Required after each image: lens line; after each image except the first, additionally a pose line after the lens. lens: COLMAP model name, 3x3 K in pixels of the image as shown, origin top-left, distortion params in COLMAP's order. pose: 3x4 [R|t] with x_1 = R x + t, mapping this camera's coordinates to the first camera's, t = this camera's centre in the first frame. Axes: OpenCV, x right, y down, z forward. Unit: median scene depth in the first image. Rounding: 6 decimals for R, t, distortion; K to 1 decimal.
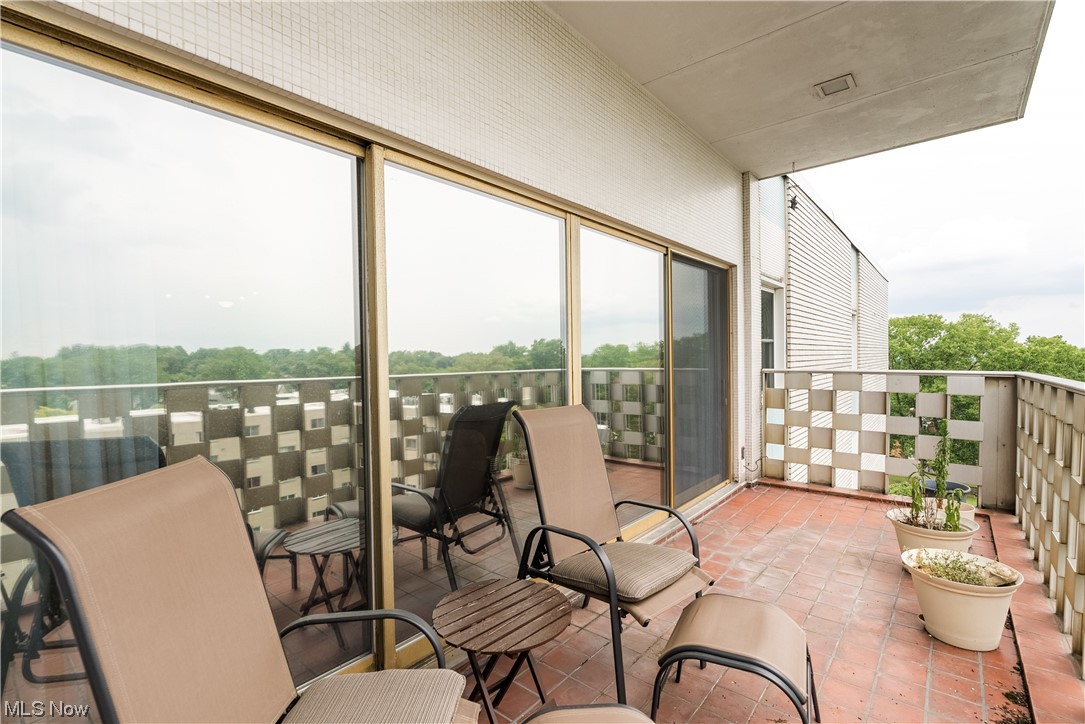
lens RADIAL K [[484.8, 0, 544.8], [0, 484.8, 362.4], [0, 0, 1]] dist [-0.003346, -0.000293]
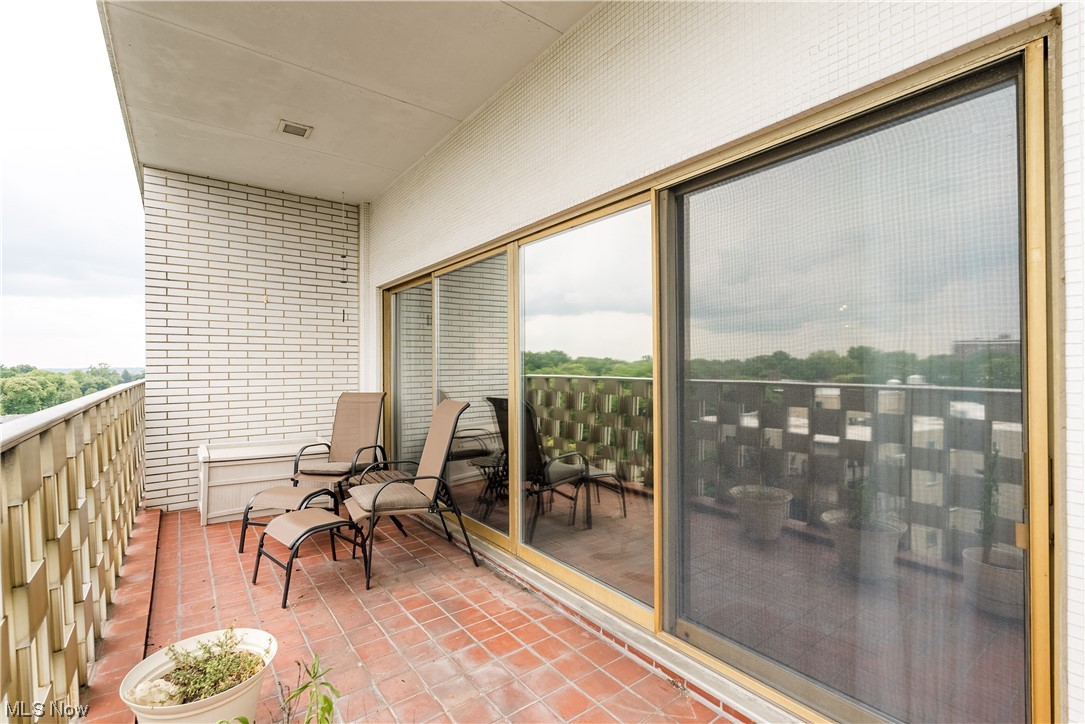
lens RADIAL K [[484.8, 0, 545.2], [0, 484.8, 359.5], [0, 0, 1]] dist [-0.003346, -0.000293]
pose [[-0.231297, -0.008952, -0.972842, 0.070582], [-0.002567, 0.999960, -0.008591, -0.001004], [0.972880, 0.000510, -0.231311, 0.081503]]
